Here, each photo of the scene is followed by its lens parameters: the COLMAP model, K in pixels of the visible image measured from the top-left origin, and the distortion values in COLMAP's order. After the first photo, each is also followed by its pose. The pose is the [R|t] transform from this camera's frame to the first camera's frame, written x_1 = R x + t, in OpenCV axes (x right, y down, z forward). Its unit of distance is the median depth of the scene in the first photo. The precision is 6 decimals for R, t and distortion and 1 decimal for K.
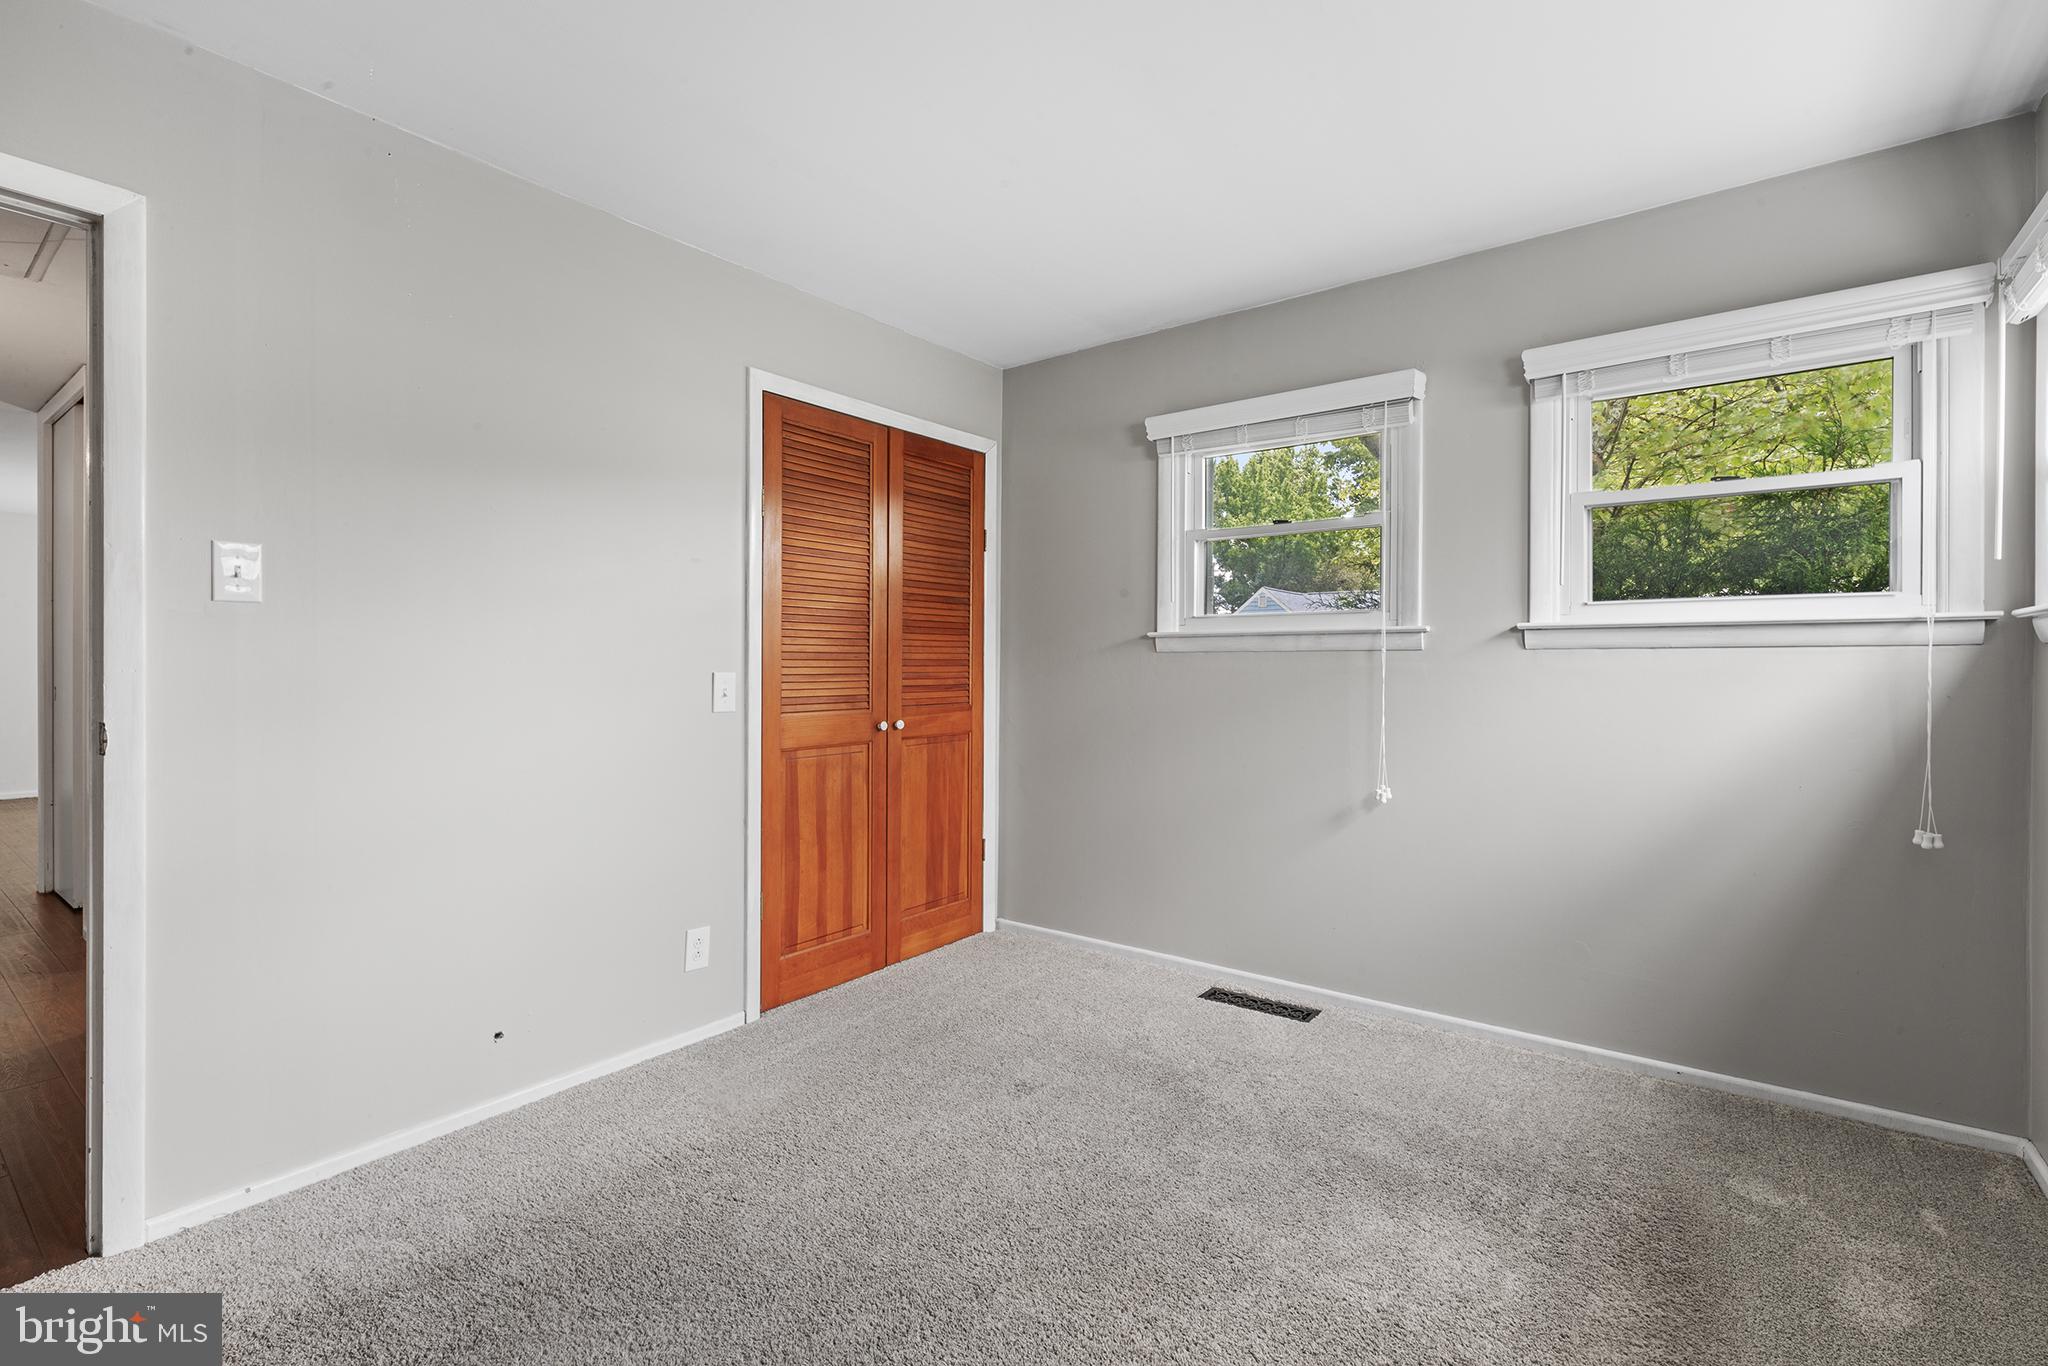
lens RADIAL K [[908.3, 0, 1028.8], [0, 908.3, 680.1], [0, 0, 1]] dist [0.001074, 0.000598]
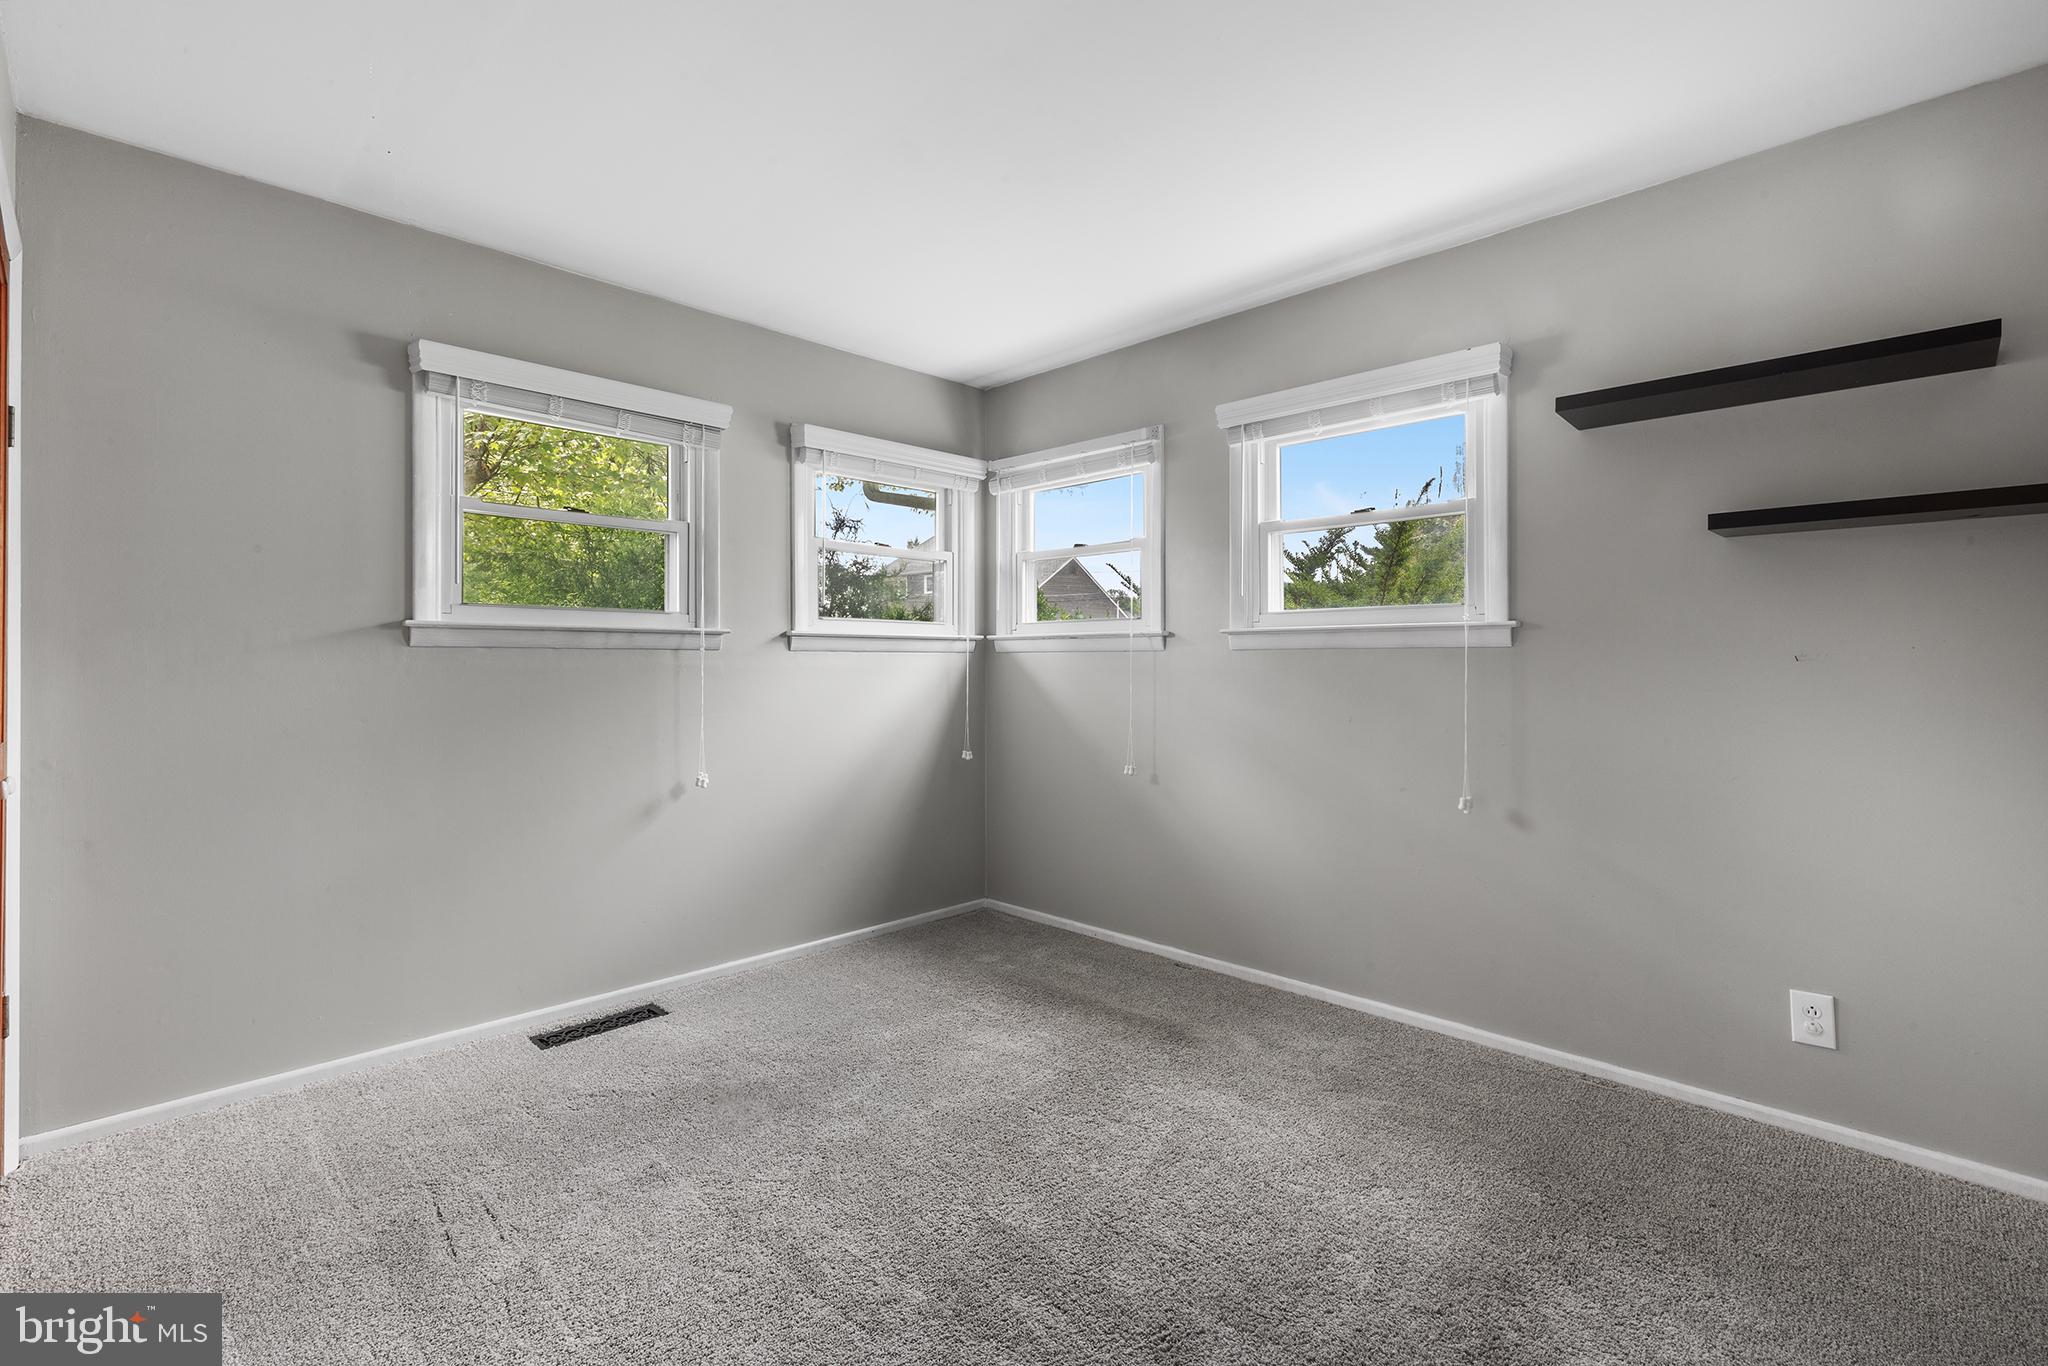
lens RADIAL K [[913.9, 0, 1021.8], [0, 913.9, 674.1], [0, 0, 1]] dist [0.001974, -0.000038]
pose [[0.138129, -0.010662, 0.990357, -0.649393], [0.017472, 0.999813, 0.008327, -0.005334], [-0.990260, 0.016154, 0.138289, 0.459431]]
